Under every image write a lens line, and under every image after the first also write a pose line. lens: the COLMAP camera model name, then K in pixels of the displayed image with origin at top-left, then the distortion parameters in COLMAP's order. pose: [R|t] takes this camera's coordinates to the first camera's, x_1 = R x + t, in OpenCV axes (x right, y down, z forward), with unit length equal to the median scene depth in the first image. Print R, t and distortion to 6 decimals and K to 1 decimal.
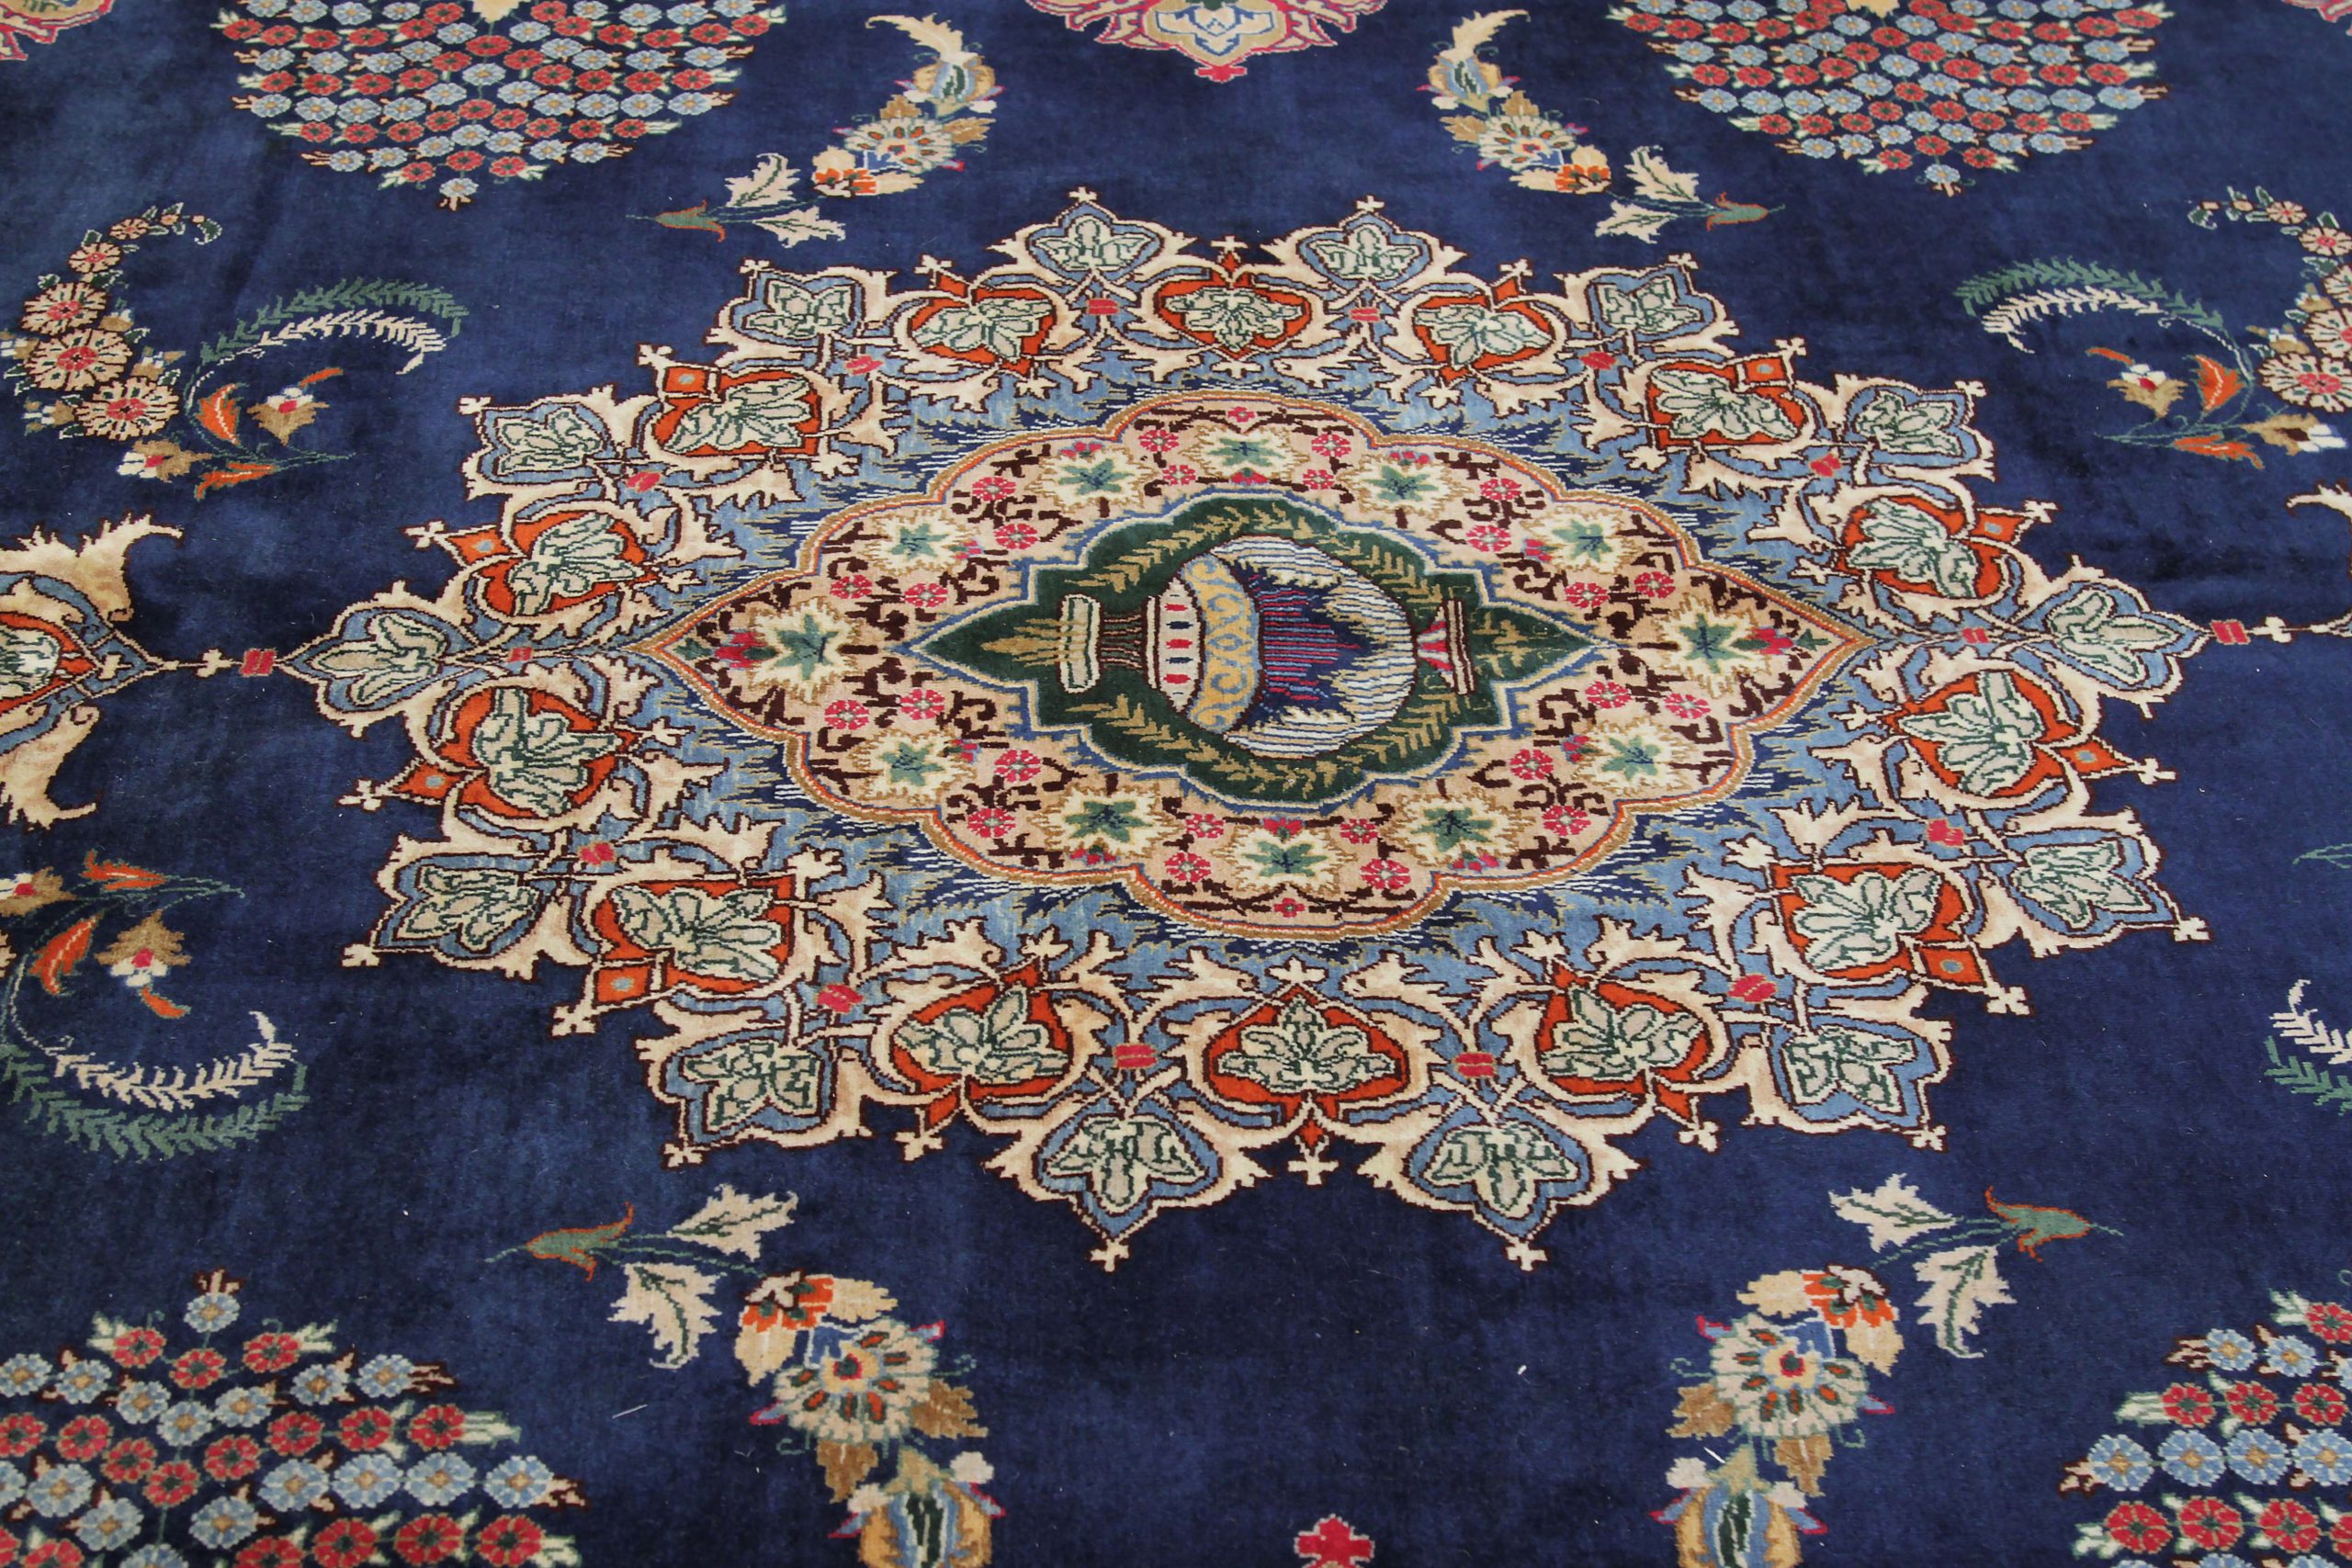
lens RADIAL K [[3780.9, 0, 1176.0], [0, 3780.9, 784.0], [0, 0, 1]] dist [-0.009388, 0.106802]
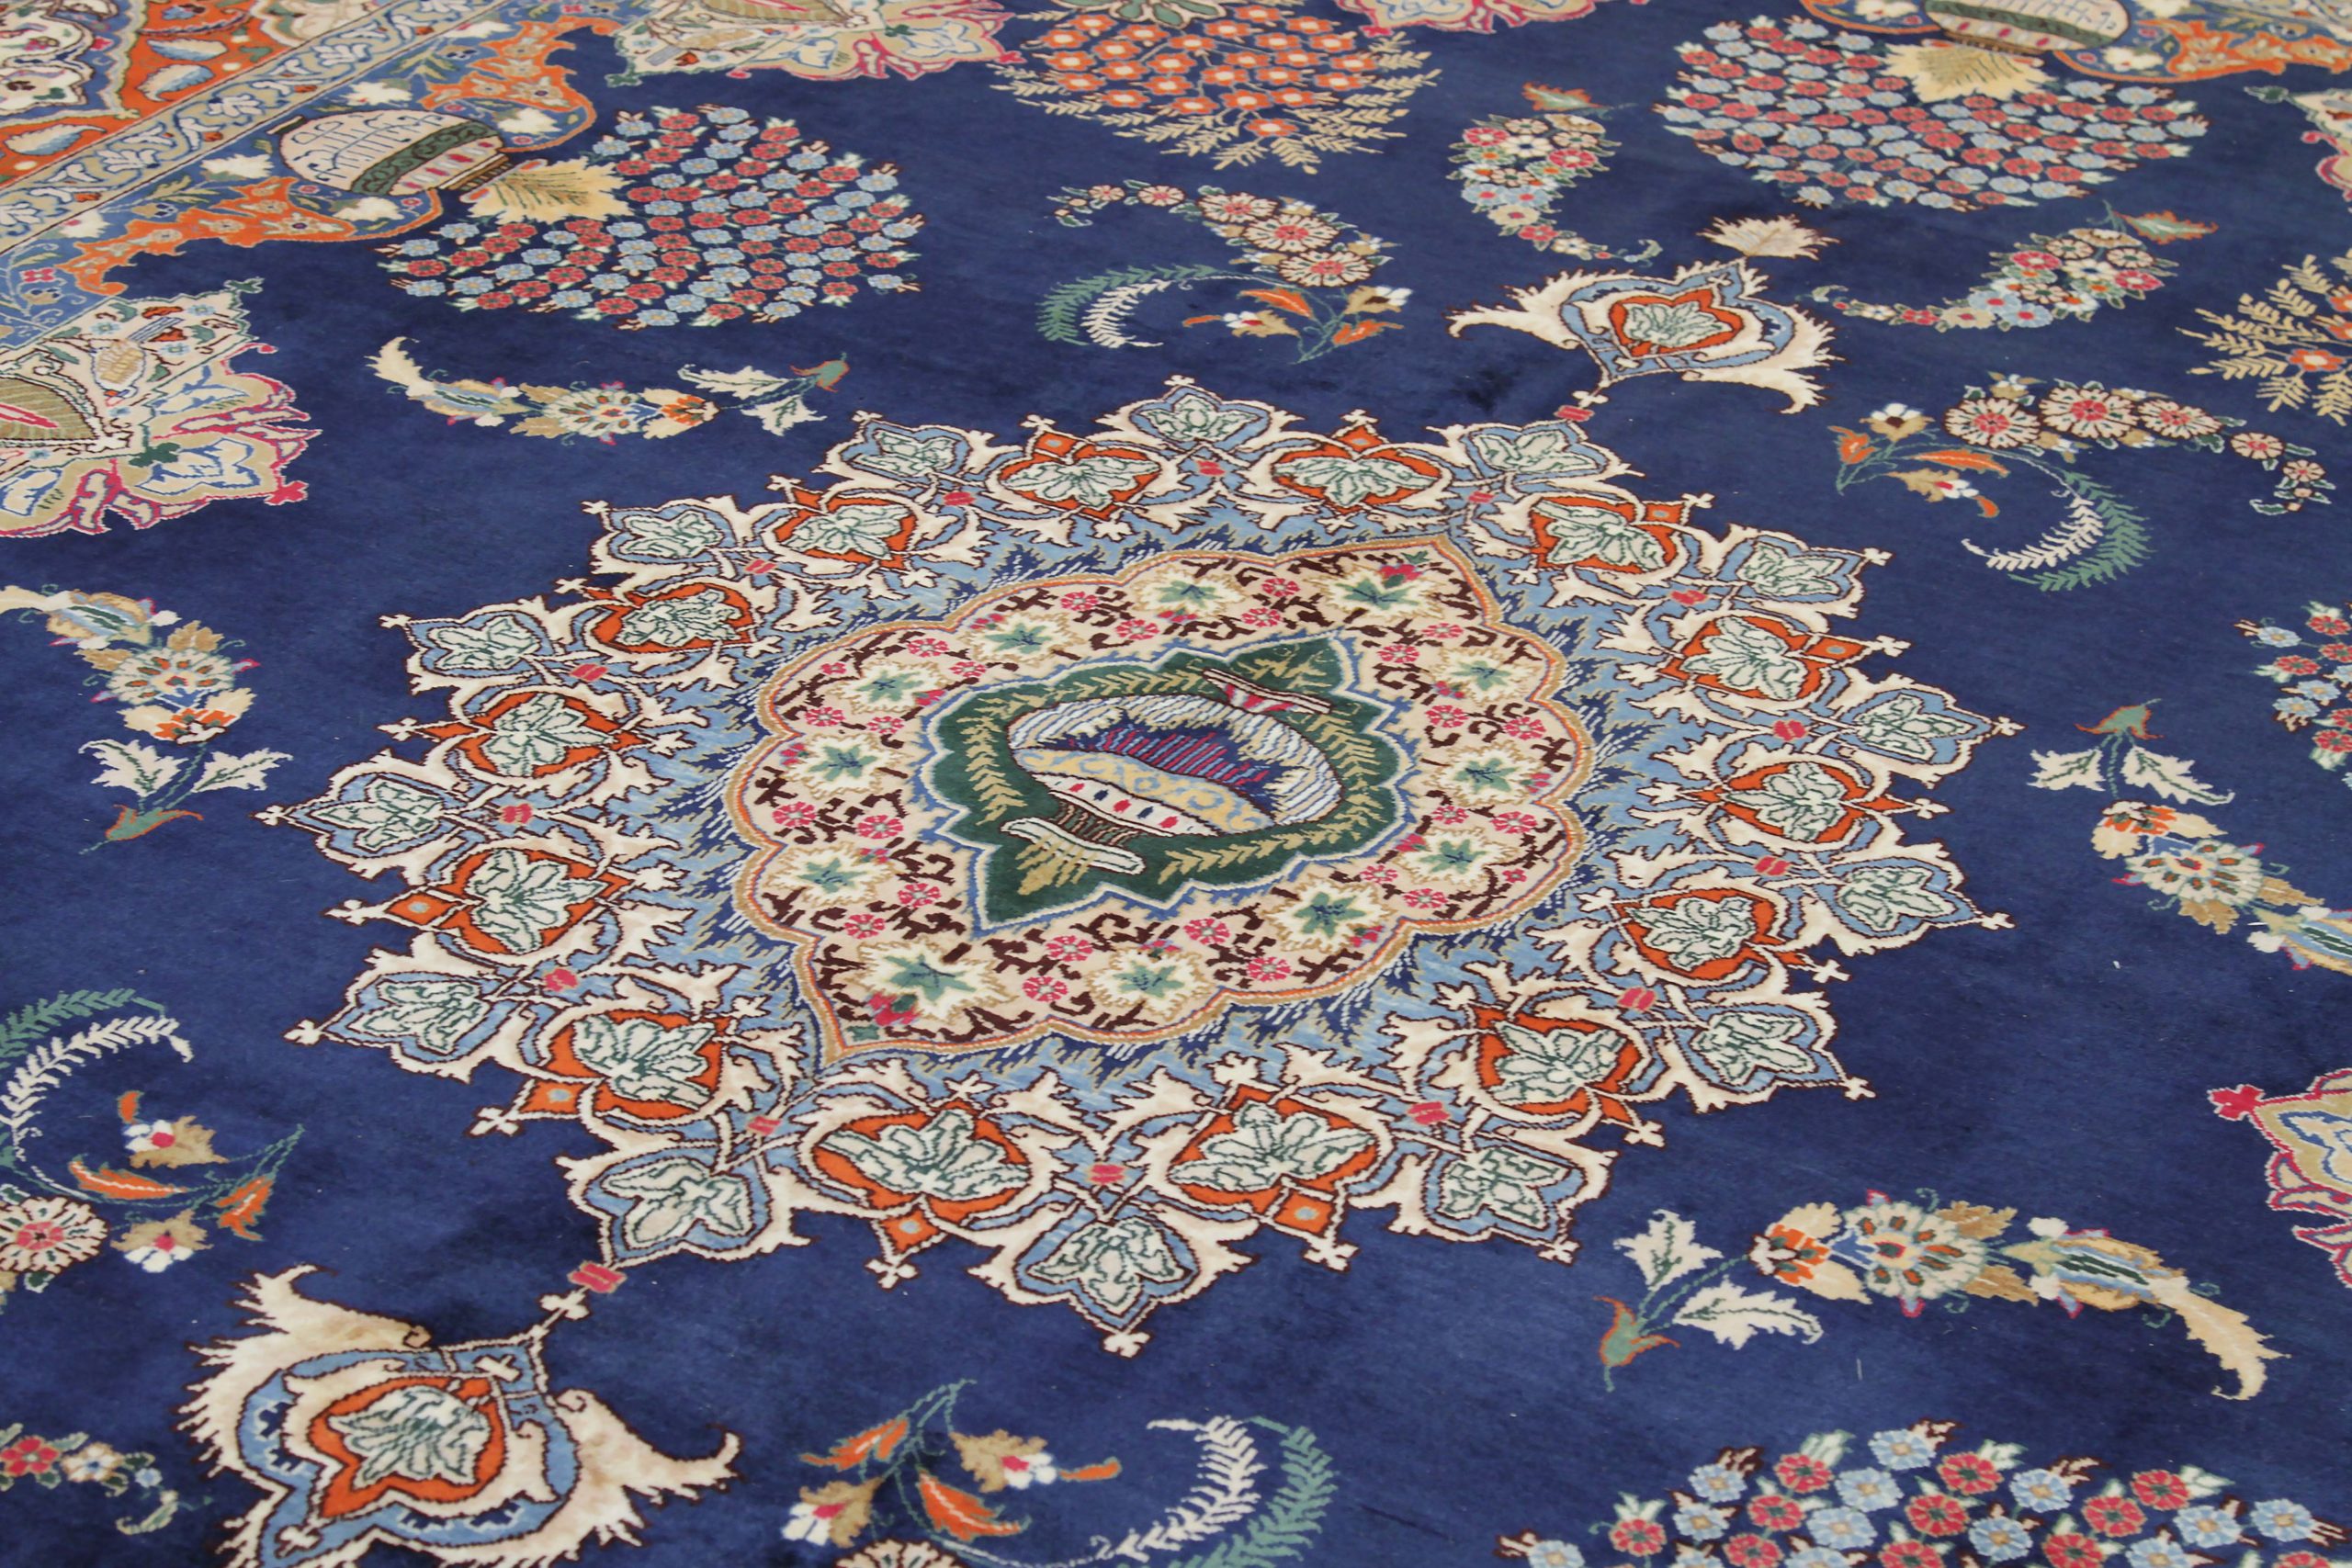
lens RADIAL K [[4445.5, 0, 1222.5], [0, 4445.5, 827.6], [0, 0, 1]] dist [0.064787, 0.043183]
pose [[0.524593, -0.445330, 0.725592, -0.846016], [0.535917, 0.834966, 0.124998, -0.165727], [-0.661510, 0.323284, 0.676677, 0.182415]]
